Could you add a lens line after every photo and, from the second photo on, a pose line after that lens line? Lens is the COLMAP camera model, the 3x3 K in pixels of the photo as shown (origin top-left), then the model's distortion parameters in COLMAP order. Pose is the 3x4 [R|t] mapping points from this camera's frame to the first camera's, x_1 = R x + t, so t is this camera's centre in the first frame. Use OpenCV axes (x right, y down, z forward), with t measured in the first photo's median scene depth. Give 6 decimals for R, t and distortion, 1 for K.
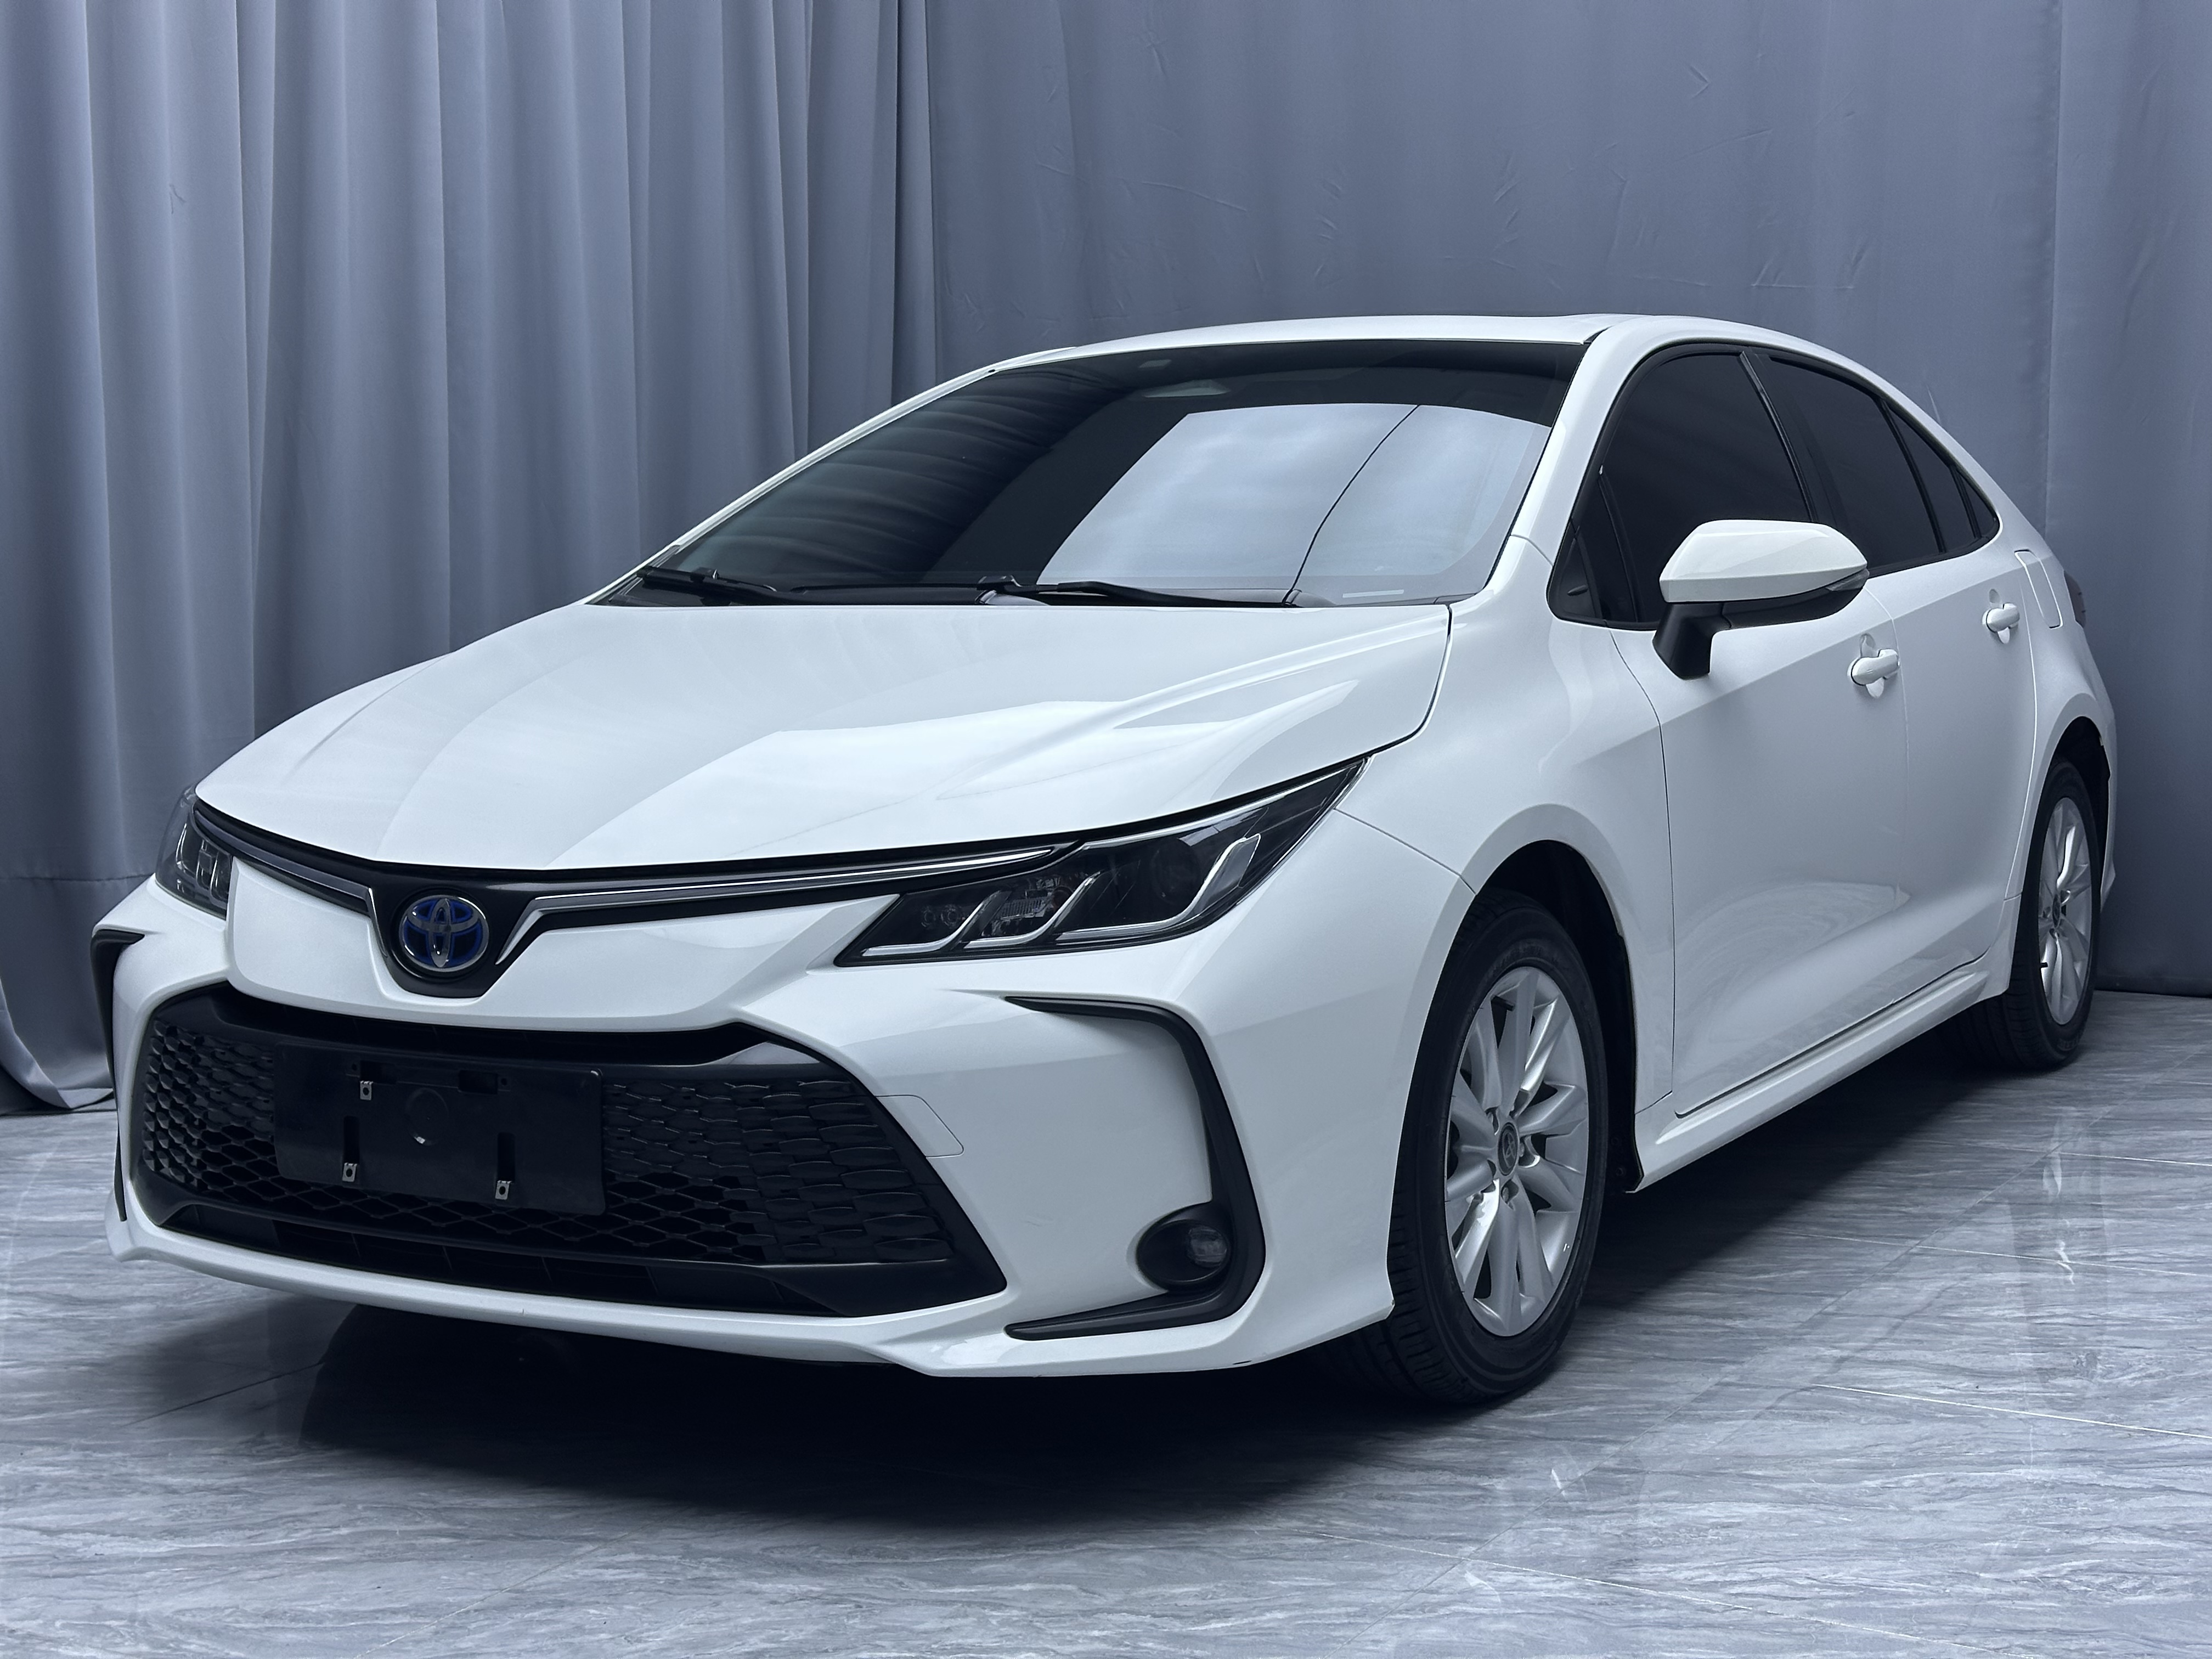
lens RADIAL K [[3123.1, 0, 1106.0], [0, 3123.1, 829.5], [0, 0, 1]] dist [0.138319, -0.004176]
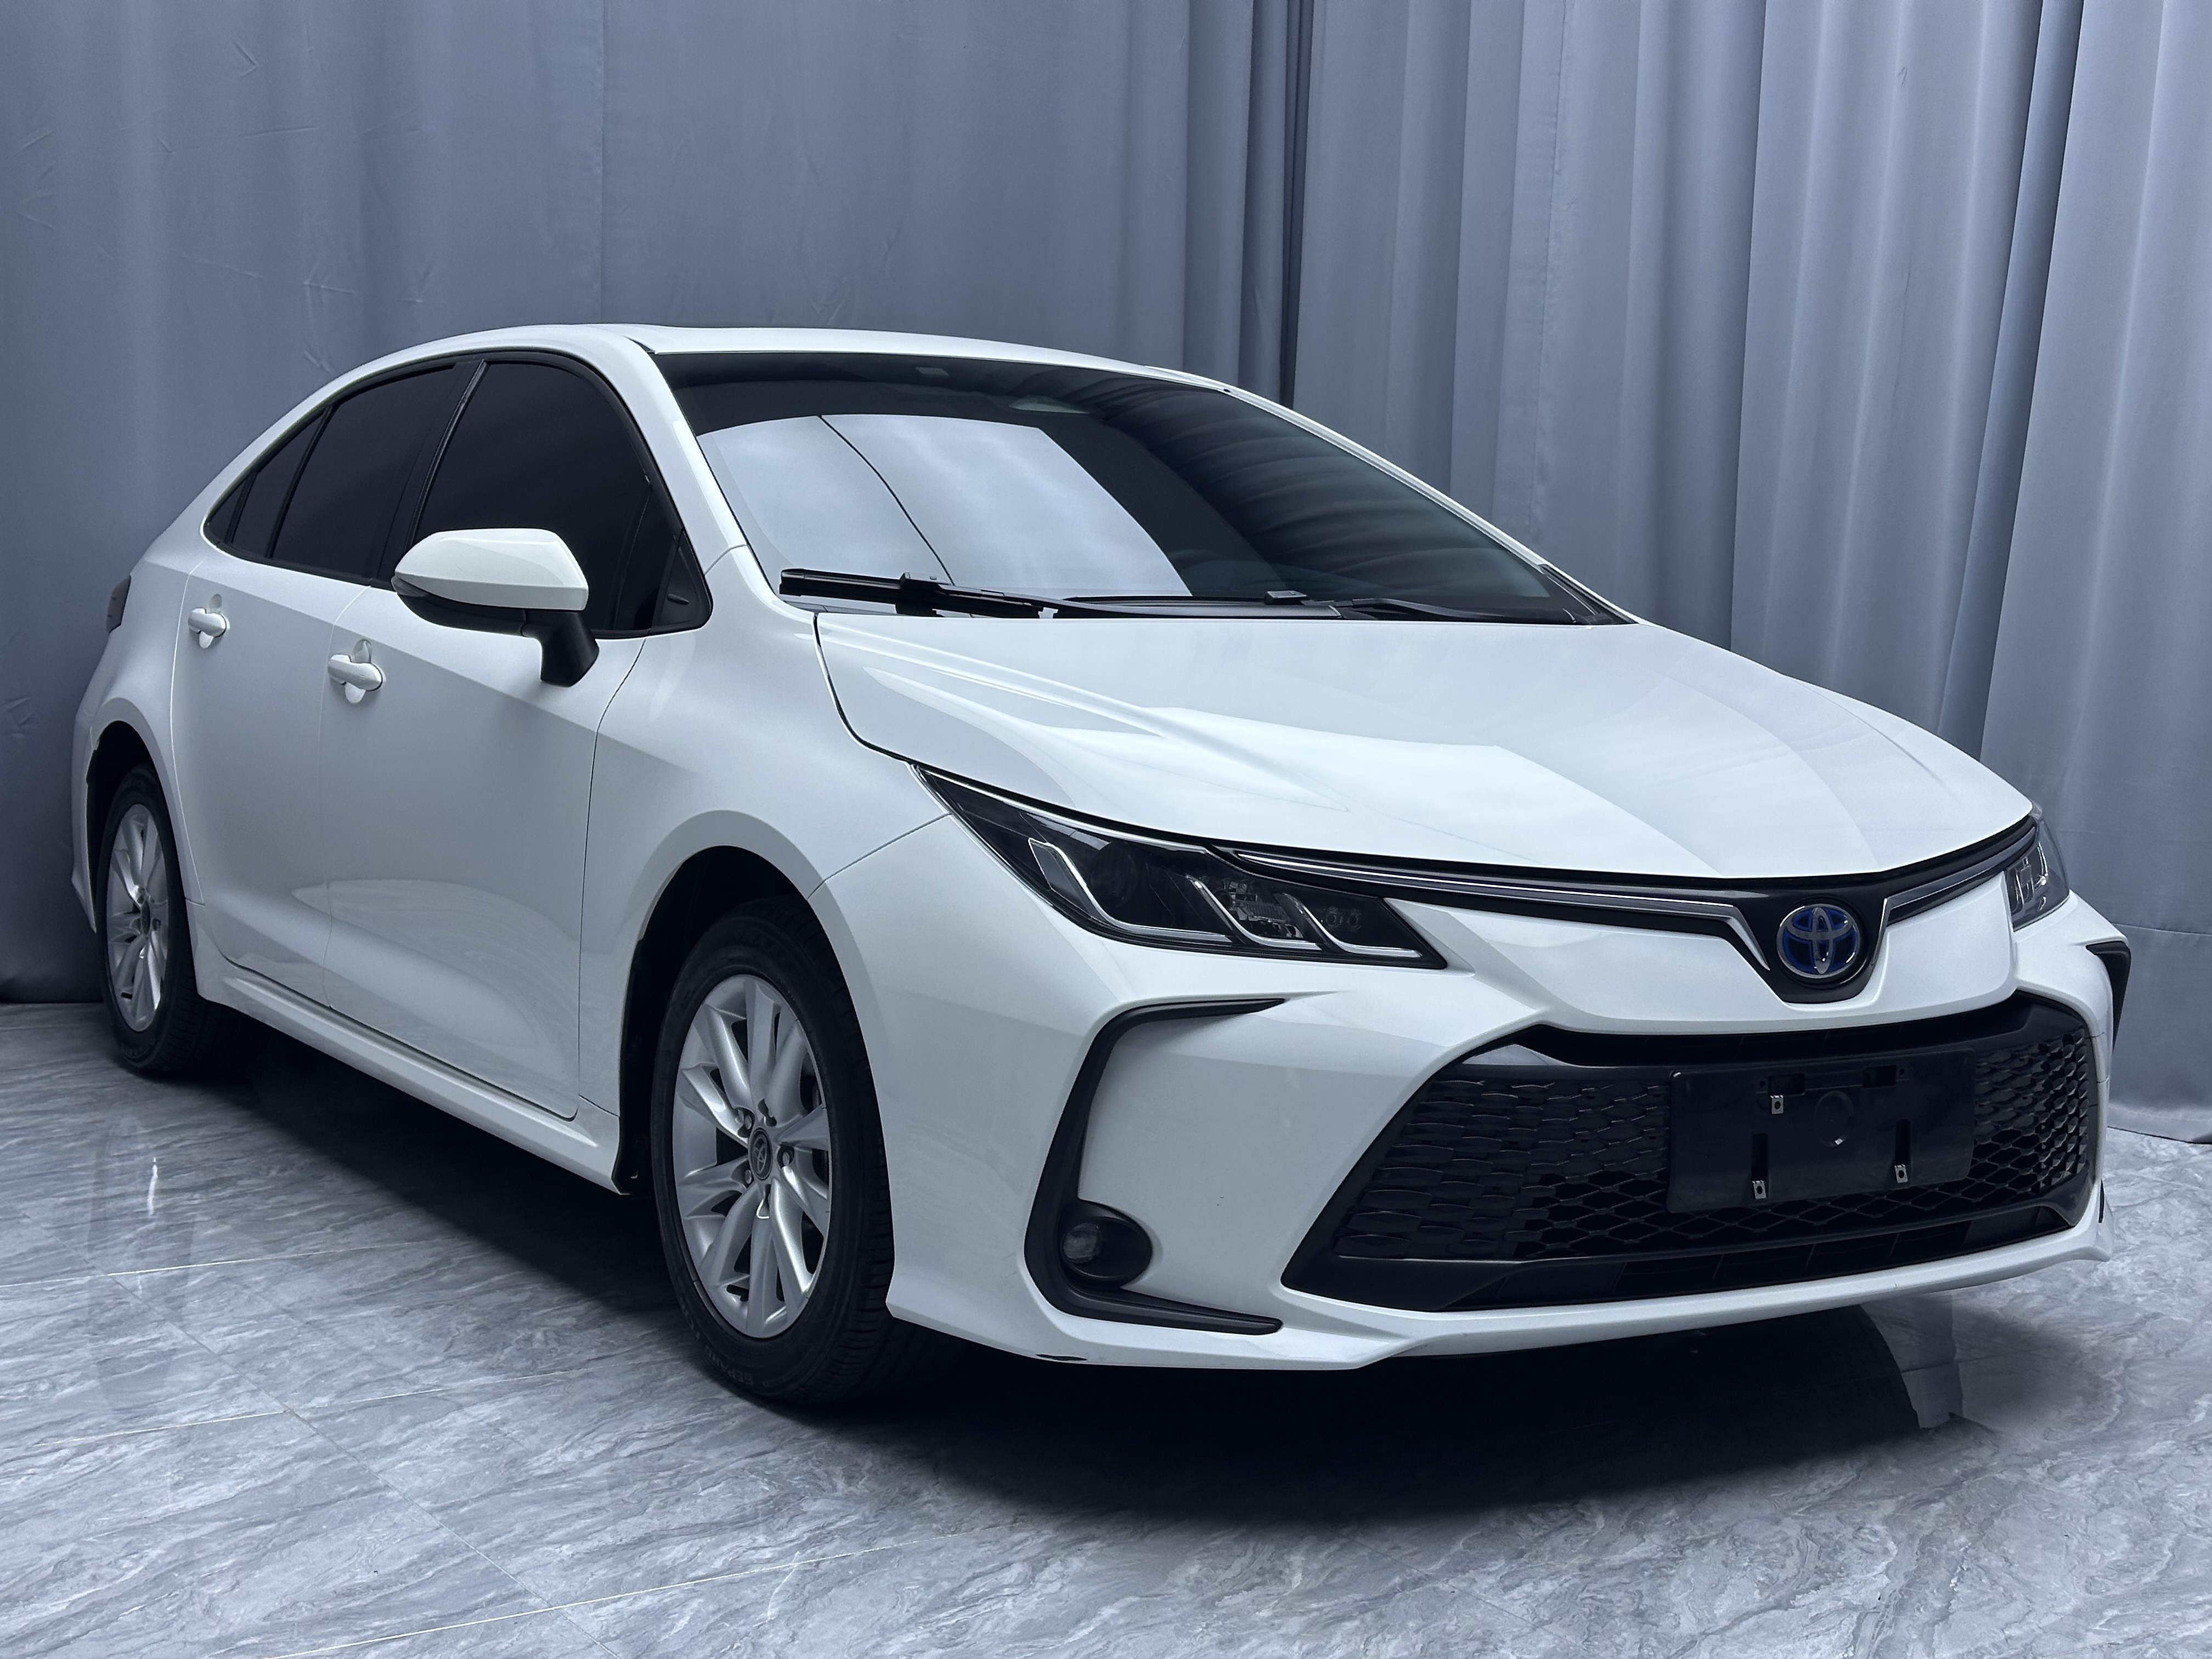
lens RADIAL K [[3123.1, 0, 1106.0], [0, 3123.1, 829.5], [0, 0, 1]] dist [0.138319, -0.004176]
pose [[0.459811, -0.054735, 0.886328, -1.250043], [0.053355, 0.997998, 0.033951, -0.051928], [-0.886413, 0.031679, 0.461811, 0.738875]]
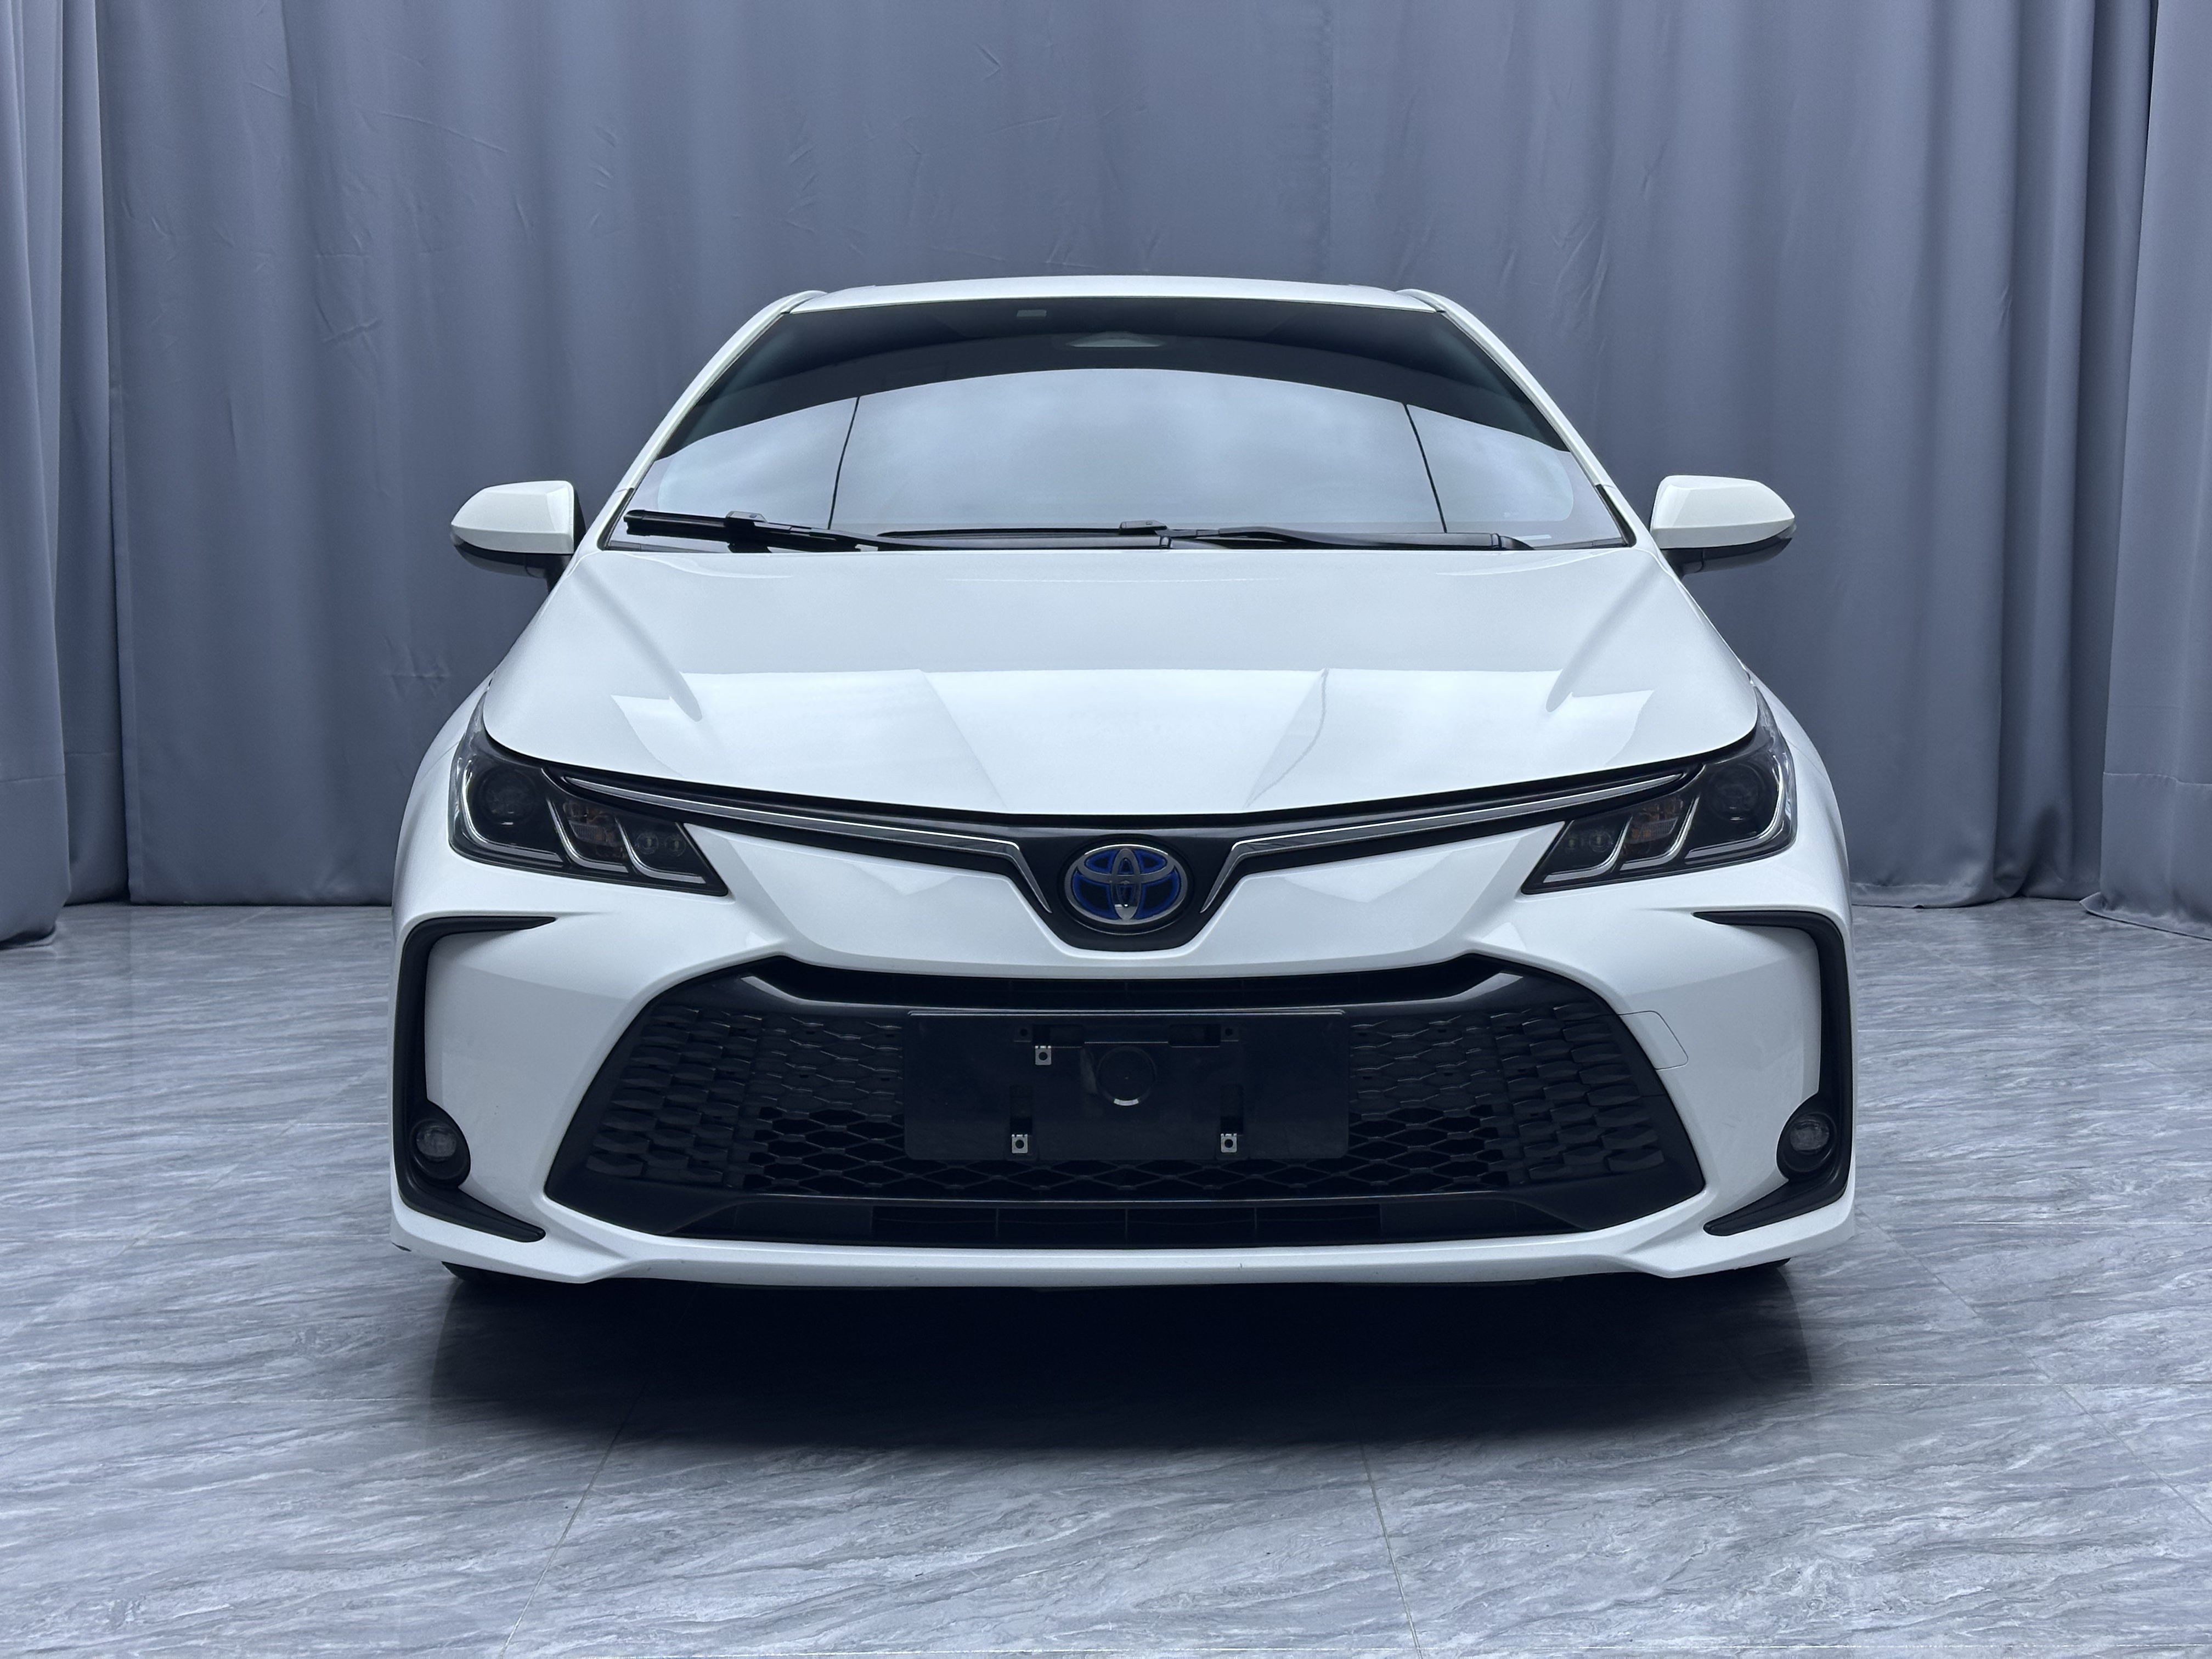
lens RADIAL K [[3123.1, 0, 1106.0], [0, 3123.1, 829.5], [0, 0, 1]] dist [0.138319, -0.004176]
pose [[0.862732, -0.043826, 0.503758, -0.705900], [0.040010, 0.999030, 0.018392, -0.001766], [-0.504076, 0.004288, 0.863649, 0.180647]]
